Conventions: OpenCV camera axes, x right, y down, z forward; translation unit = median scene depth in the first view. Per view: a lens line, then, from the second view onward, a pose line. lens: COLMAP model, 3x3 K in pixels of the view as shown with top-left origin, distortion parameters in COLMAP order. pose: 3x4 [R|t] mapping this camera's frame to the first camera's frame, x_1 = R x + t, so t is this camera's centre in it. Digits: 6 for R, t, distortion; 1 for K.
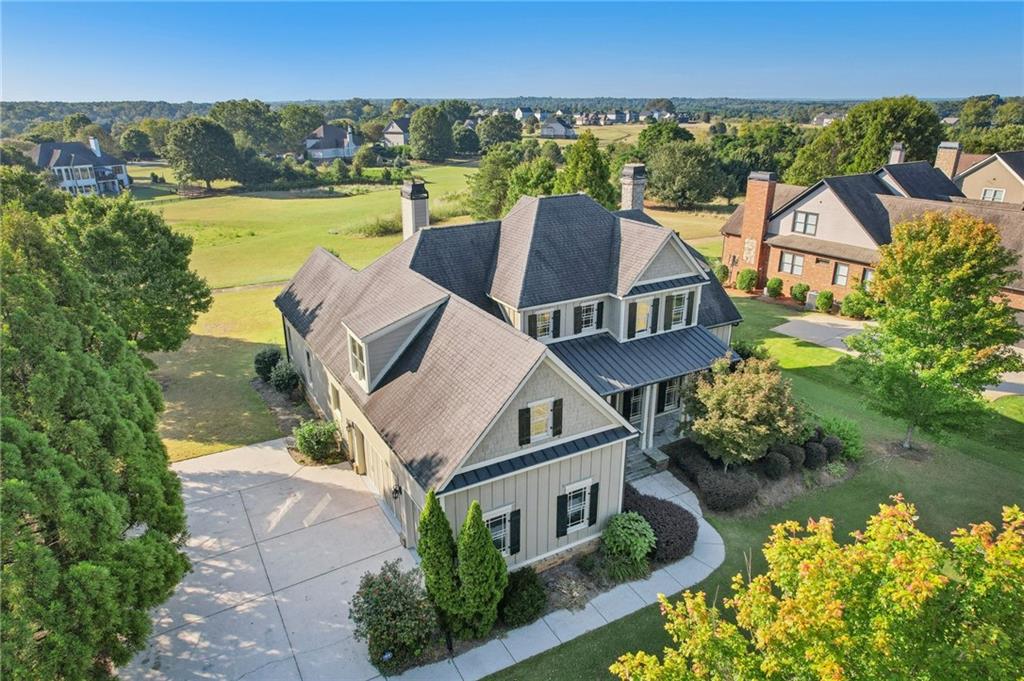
lens RADIAL K [[659.6, 0, 507.8], [0, 659.6, 346.3], [0, 0, 1]] dist [-0.028846, 0.029730]
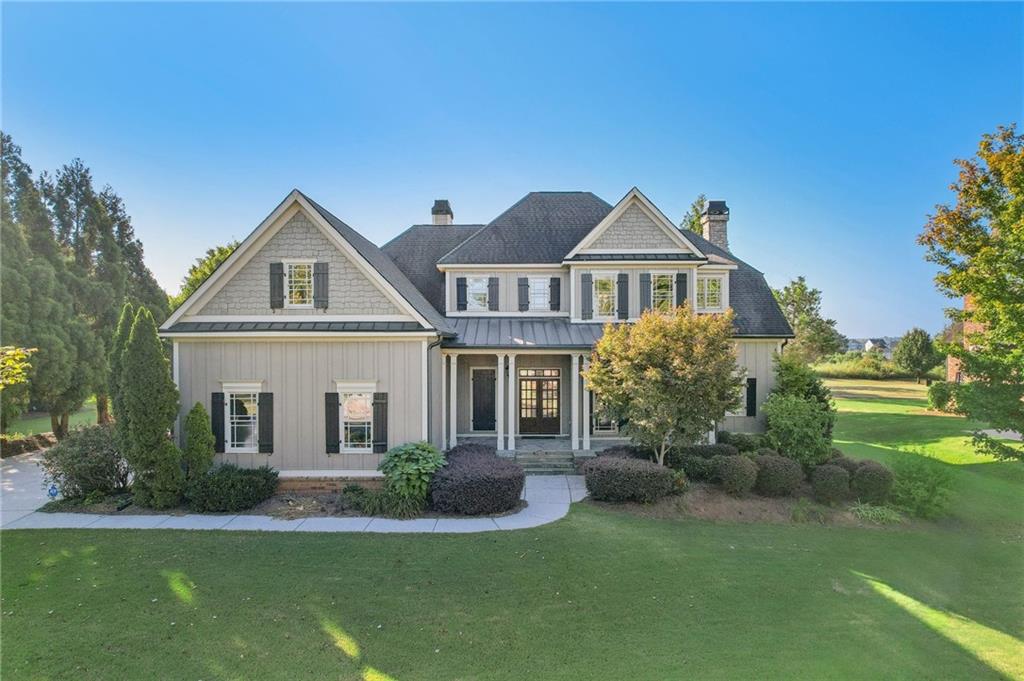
lens RADIAL K [[659.6, 0, 507.4], [0, 659.6, 355.6], [0, 0, 1]] dist [-0.028846, 0.029730]
pose [[0.880270, 0.018110, -0.474128, 0.463373], [-0.170221, 0.944804, -0.279946, 0.261236], [0.442888, 0.327135, 0.834765, 0.278305]]
